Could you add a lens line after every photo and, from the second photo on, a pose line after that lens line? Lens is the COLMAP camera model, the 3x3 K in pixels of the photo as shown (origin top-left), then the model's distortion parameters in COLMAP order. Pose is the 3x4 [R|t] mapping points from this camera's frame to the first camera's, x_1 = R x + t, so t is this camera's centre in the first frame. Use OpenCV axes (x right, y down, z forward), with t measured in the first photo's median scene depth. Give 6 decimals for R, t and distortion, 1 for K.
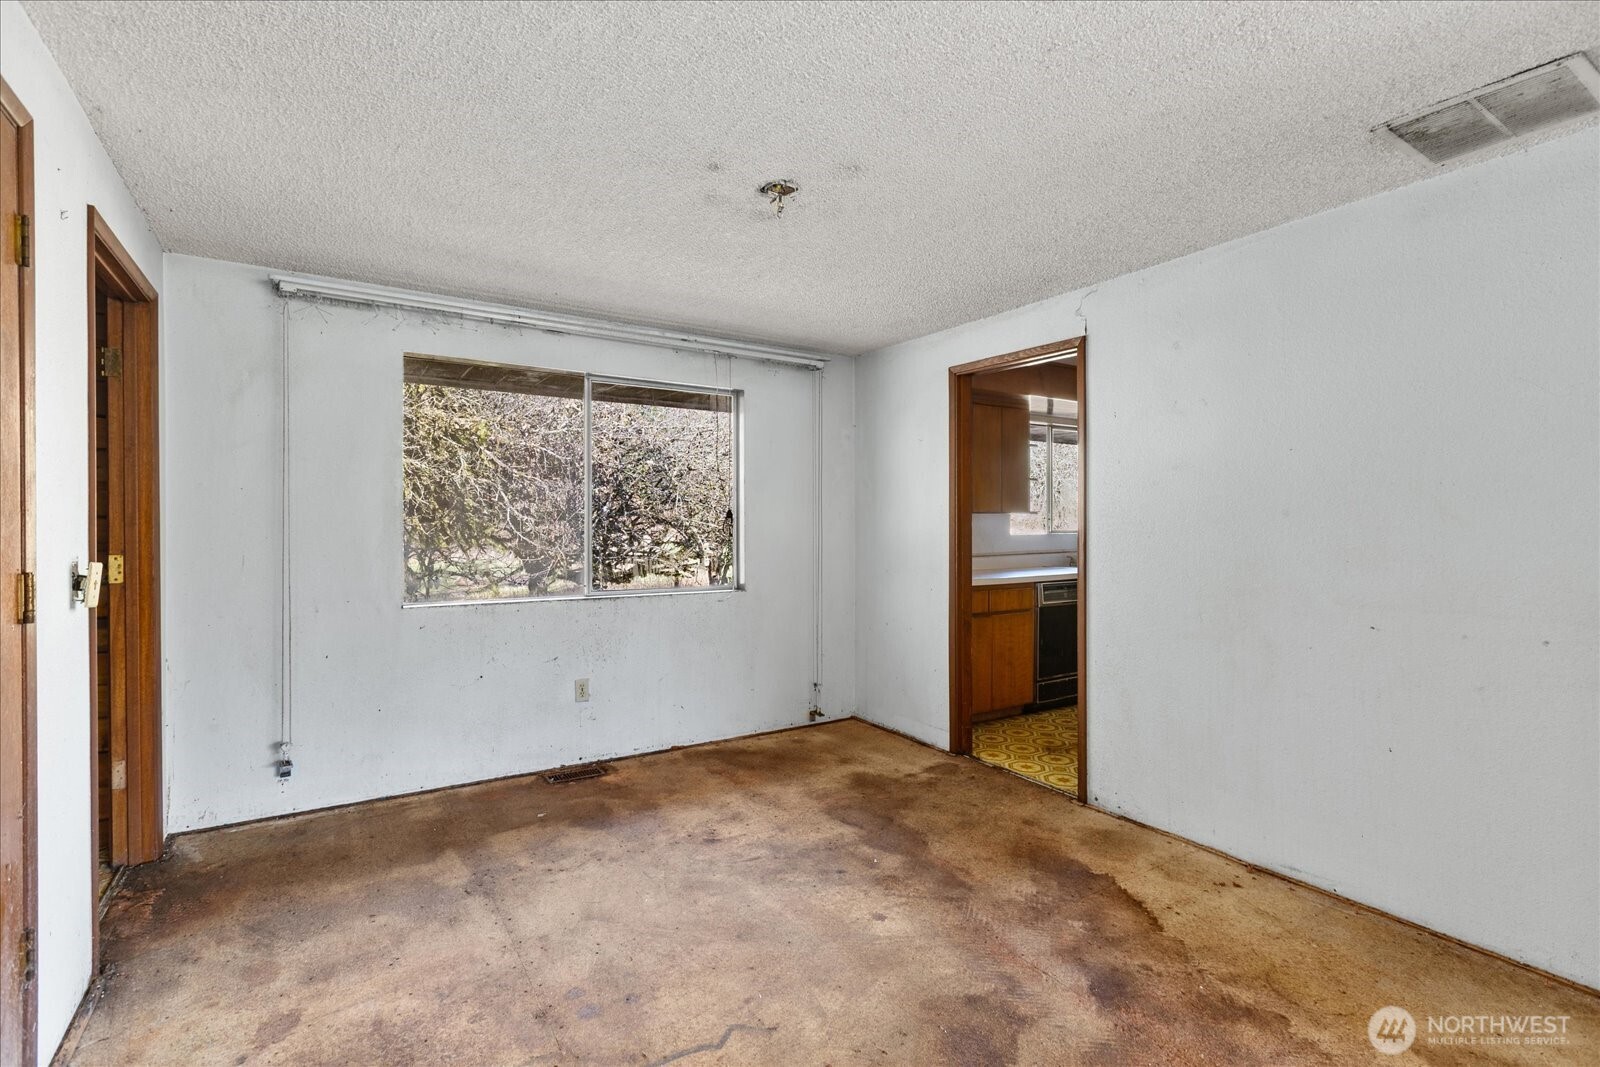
lens RADIAL K [[749.1, 0, 825.0], [0, 749.1, 530.3], [0, 0, 1]] dist [0.000449, -0.000121]
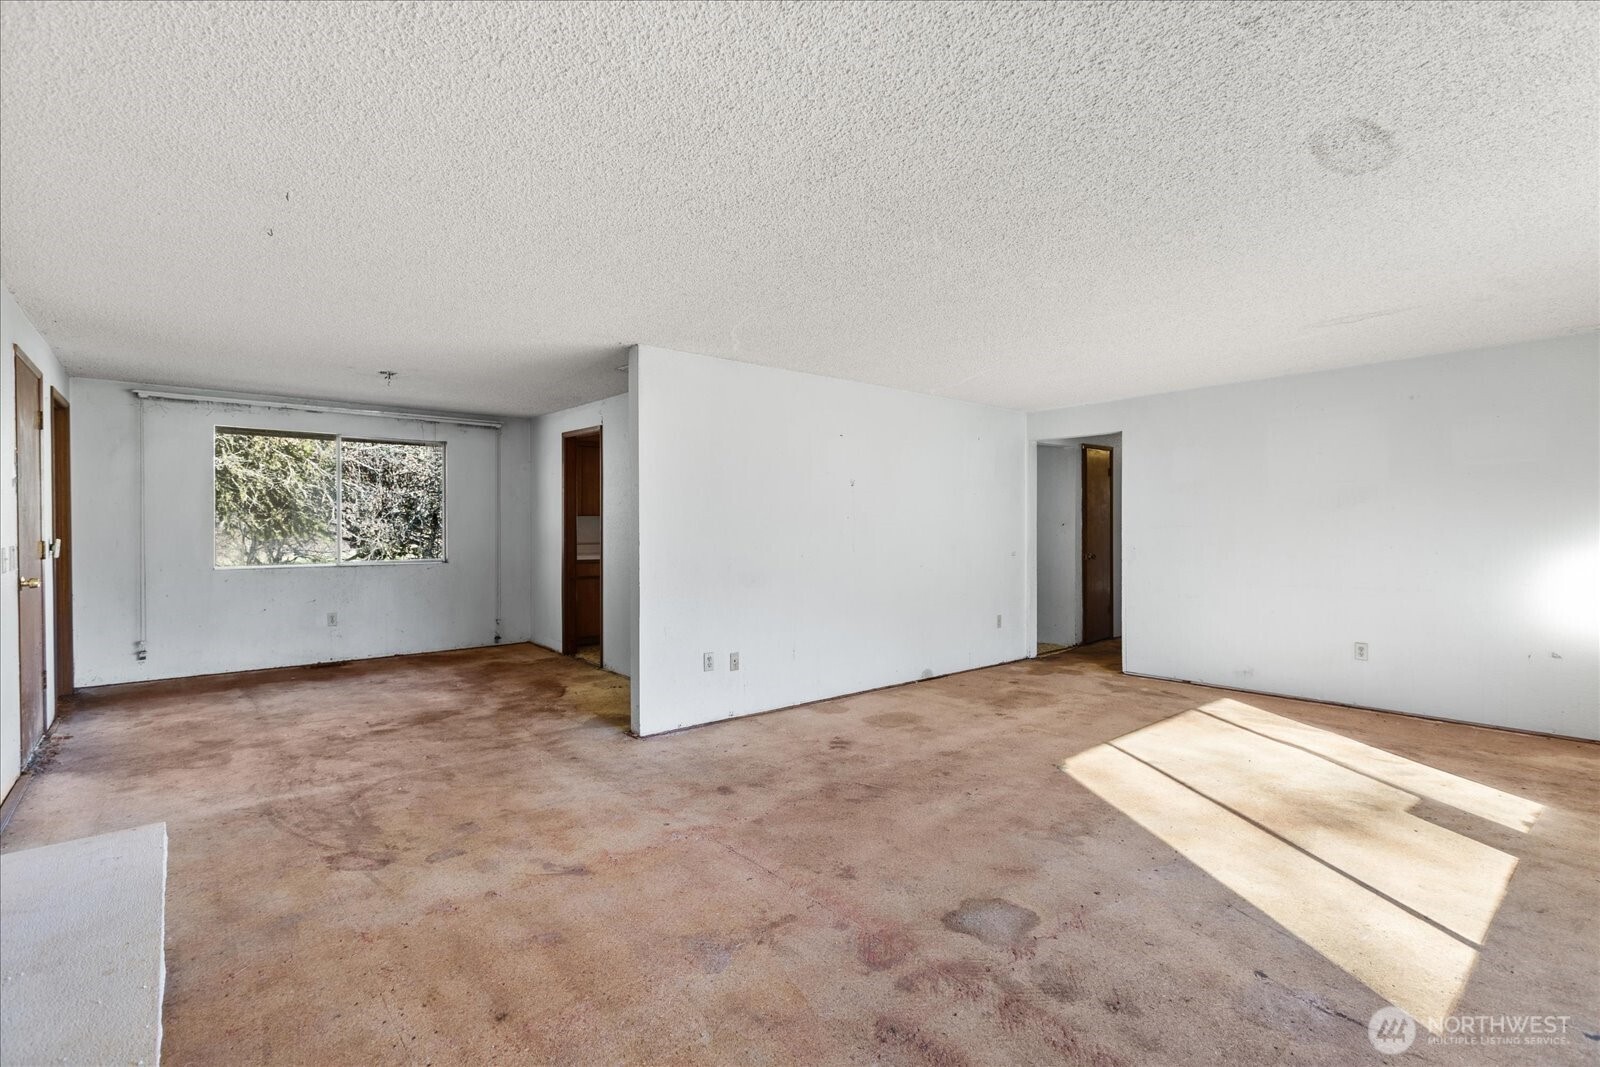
lens RADIAL K [[741.0, 0, 828.2], [0, 741.0, 533.8], [0, 0, 1]] dist [-0.002965, -0.001137]
pose [[0.991039, 0.001786, 0.133563, 0.490314], [-0.003092, 0.999949, 0.009571, -0.001667], [-0.133539, -0.009898, 0.990994, -0.707700]]
